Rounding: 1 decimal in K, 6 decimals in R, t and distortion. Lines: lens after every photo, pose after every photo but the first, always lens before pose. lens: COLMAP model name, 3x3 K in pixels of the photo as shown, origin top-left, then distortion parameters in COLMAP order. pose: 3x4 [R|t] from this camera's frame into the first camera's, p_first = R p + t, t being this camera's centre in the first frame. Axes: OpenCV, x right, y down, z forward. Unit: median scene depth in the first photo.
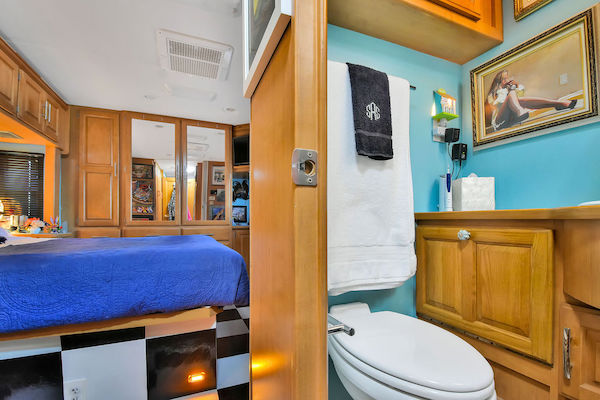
lens RADIAL K [[276.3, 0, 307.4], [0, 276.3, 220.6], [0, 0, 1]] dist [-0.002620, -0.010205]
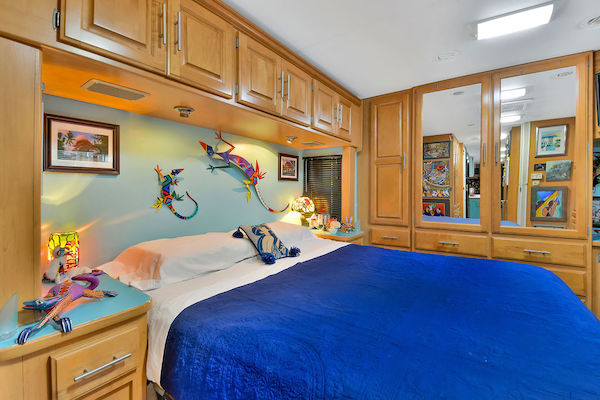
lens RADIAL K [[265.8, 0, 299.8], [0, 265.8, 191.0], [0, 0, 1]] dist [0.000022, -0.000090]
pose [[0.517205, 0.007904, -0.855825, -0.159542], [0.006400, 0.999894, 0.013102, -0.103797], [0.855838, -0.012254, 0.517099, 0.294051]]
